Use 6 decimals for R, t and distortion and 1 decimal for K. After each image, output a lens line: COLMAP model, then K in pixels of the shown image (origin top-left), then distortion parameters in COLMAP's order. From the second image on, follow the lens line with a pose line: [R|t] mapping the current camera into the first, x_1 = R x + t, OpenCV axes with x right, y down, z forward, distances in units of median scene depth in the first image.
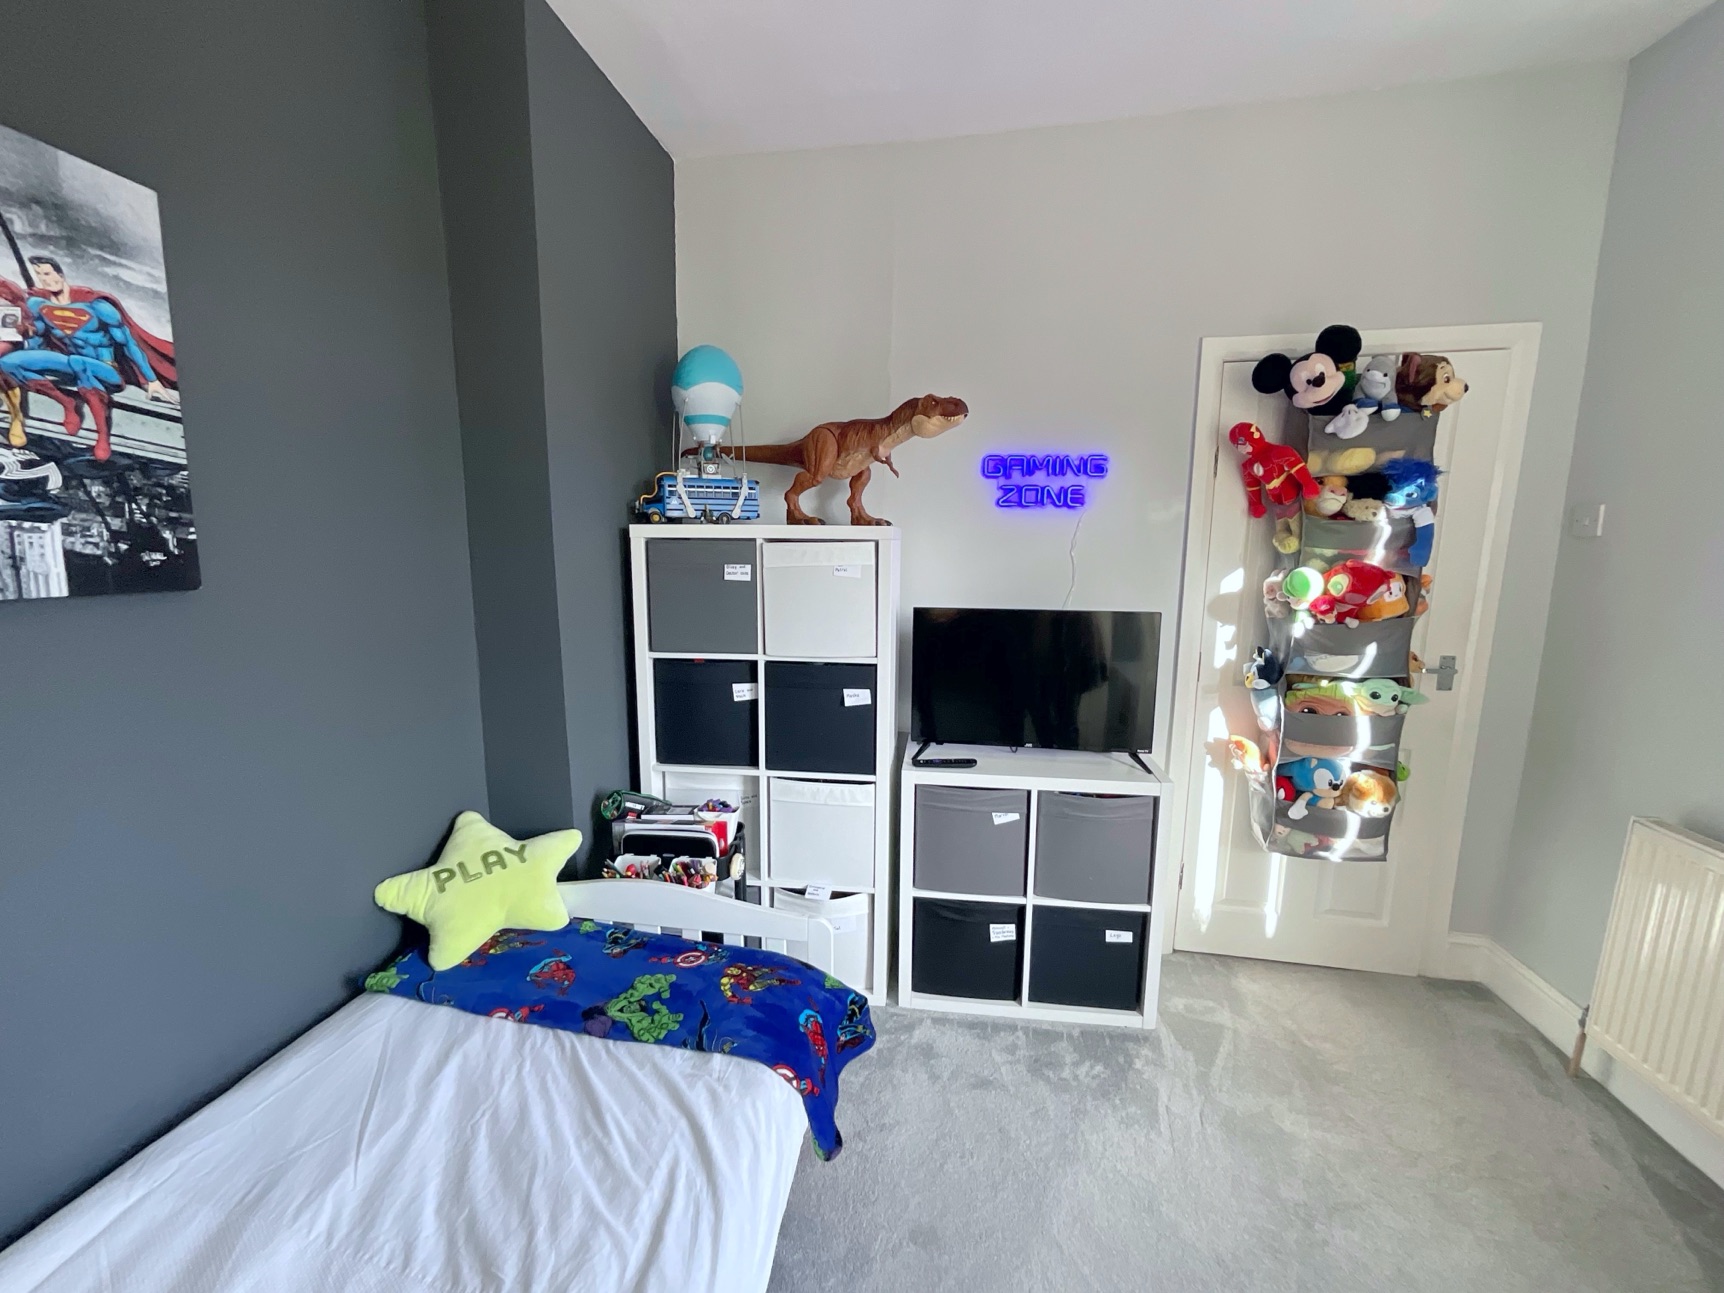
lens RADIAL K [[700.5, 0, 862.0], [0, 700.5, 646.5], [0, 0, 1]] dist [0.000533, 0.000076]
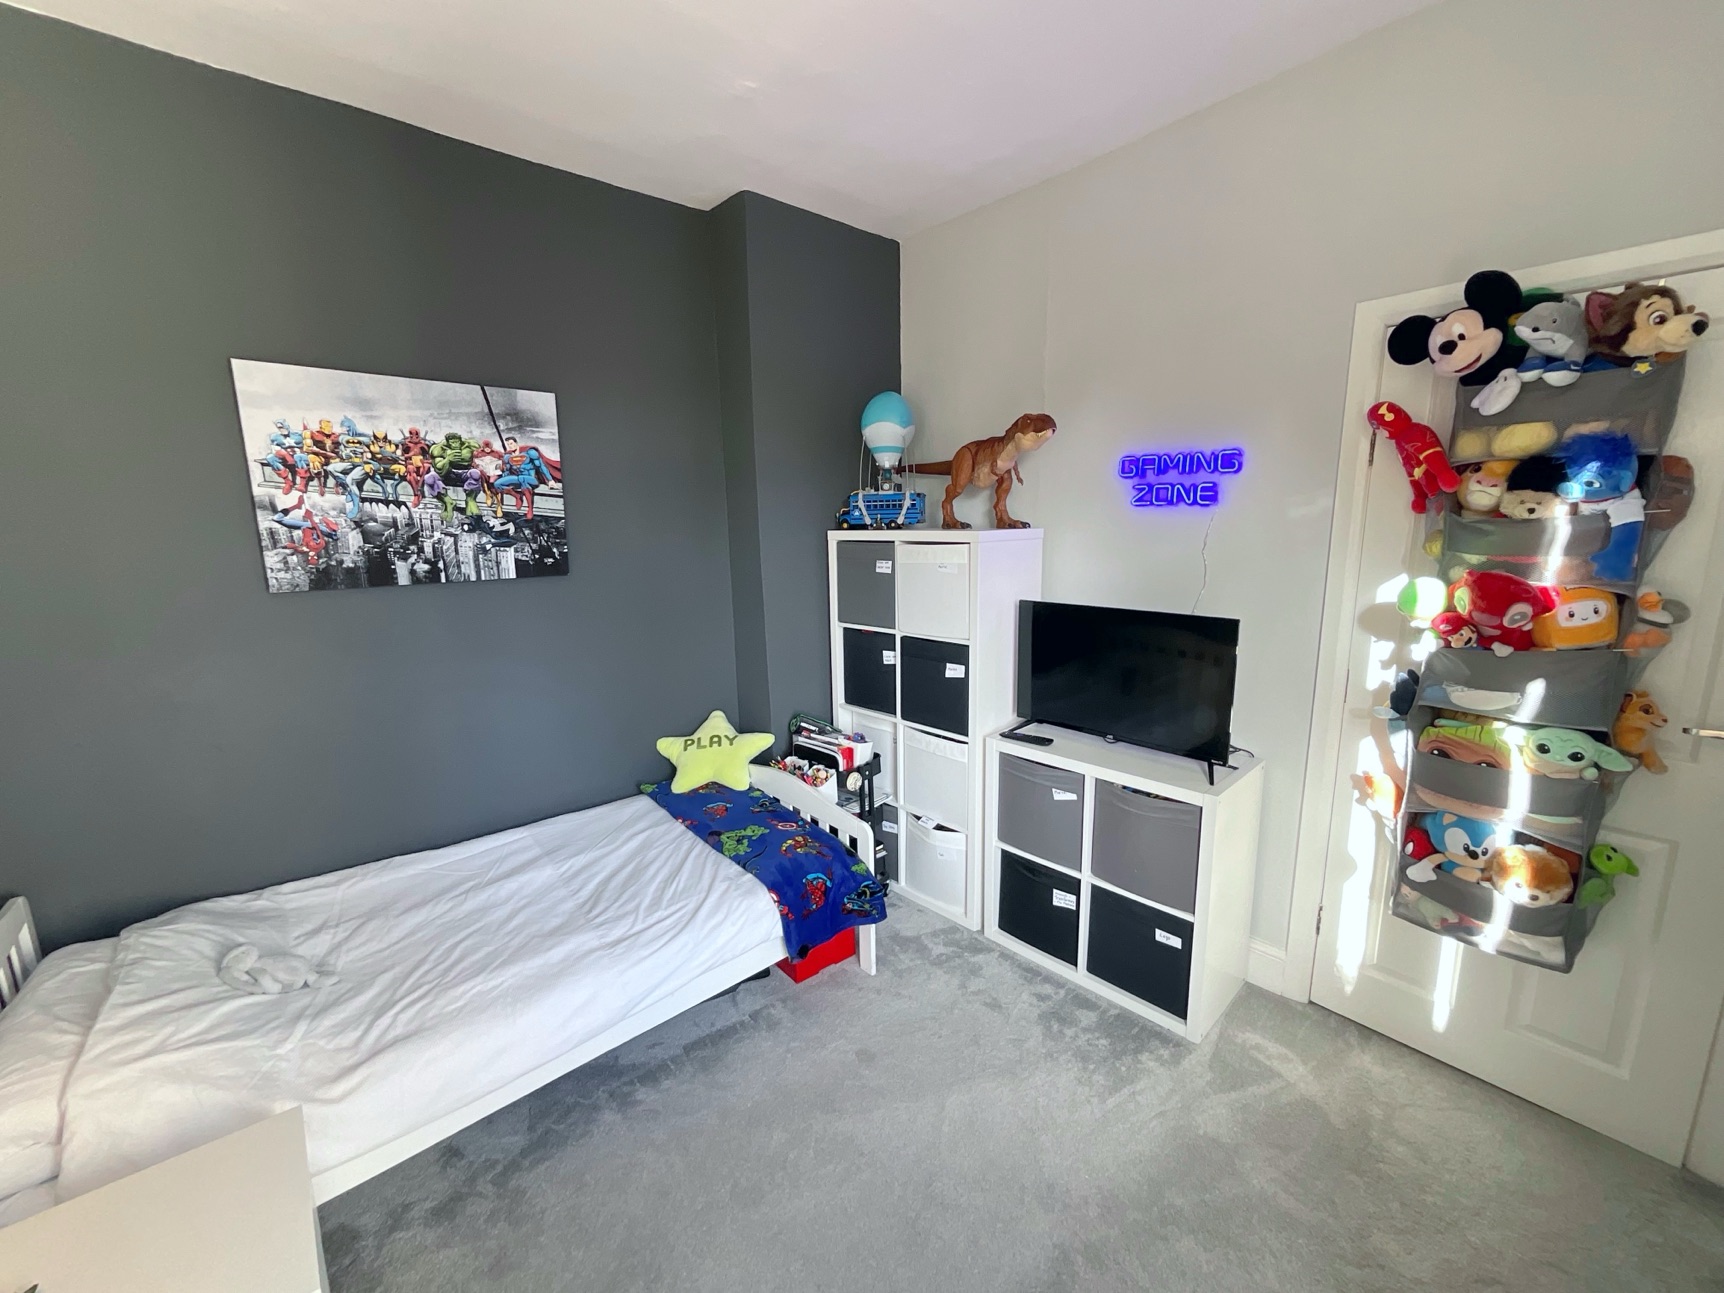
lens RADIAL K [[700.5, 0, 862.0], [0, 700.5, 646.5], [0, 0, 1]] dist [0.000533, 0.000076]
pose [[0.774096, 0.094892, -0.625916, 0.636092], [-0.070865, 0.995477, 0.063278, -0.036509], [0.629090, -0.004628, 0.777319, -0.054342]]
